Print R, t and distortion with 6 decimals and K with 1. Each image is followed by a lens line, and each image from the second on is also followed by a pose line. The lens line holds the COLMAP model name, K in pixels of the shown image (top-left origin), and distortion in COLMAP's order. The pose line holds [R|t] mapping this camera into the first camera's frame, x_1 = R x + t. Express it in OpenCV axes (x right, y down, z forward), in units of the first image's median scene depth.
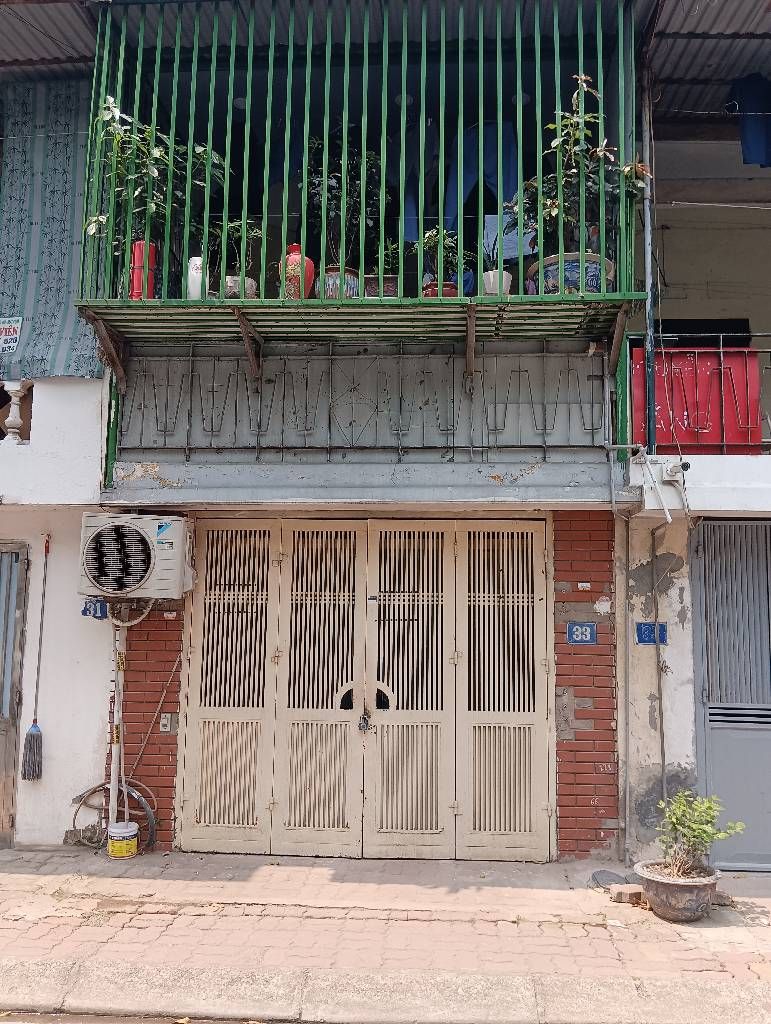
lens RADIAL K [[899.5, 0, 385.5], [0, 899.5, 512.0], [0, 0, 1]] dist [-0.008915, 0.011006]
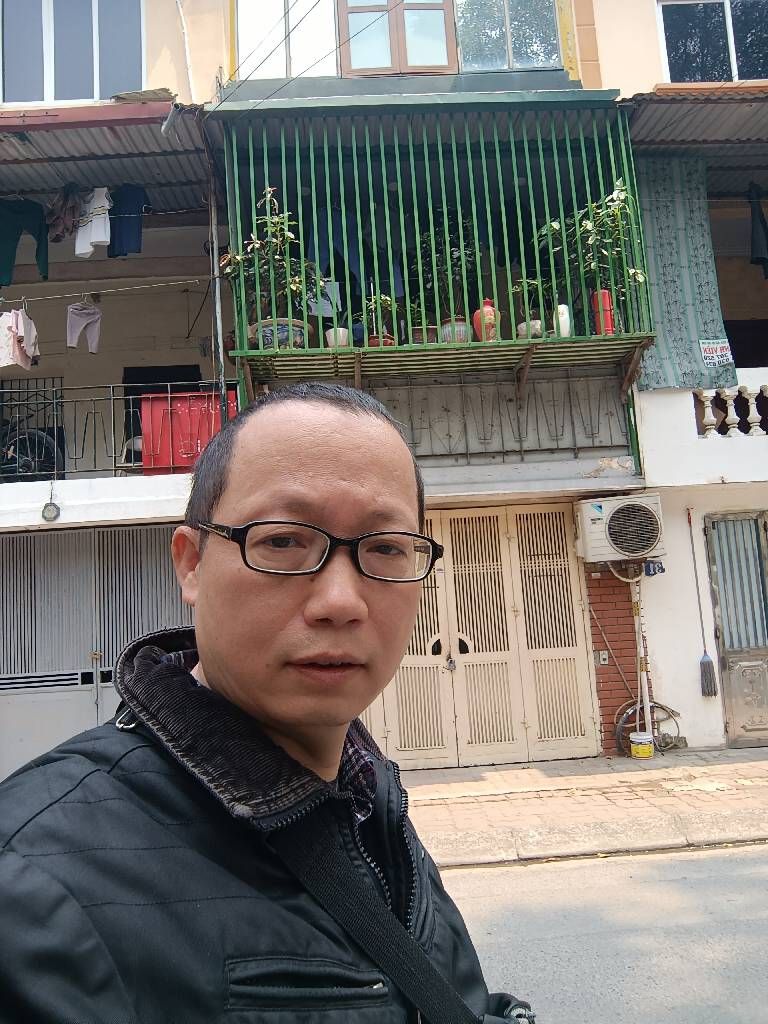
lens RADIAL K [[688.7, 0, 384.0], [0, 688.7, 512.0], [0, 0, 1]] dist [-0.001379, -0.004162]
pose [[0.992410, -0.049689, 0.112485, -0.250716], [0.049104, 0.998762, 0.007964, -0.000064], [-0.112741, -0.002380, 0.993622, 0.015548]]
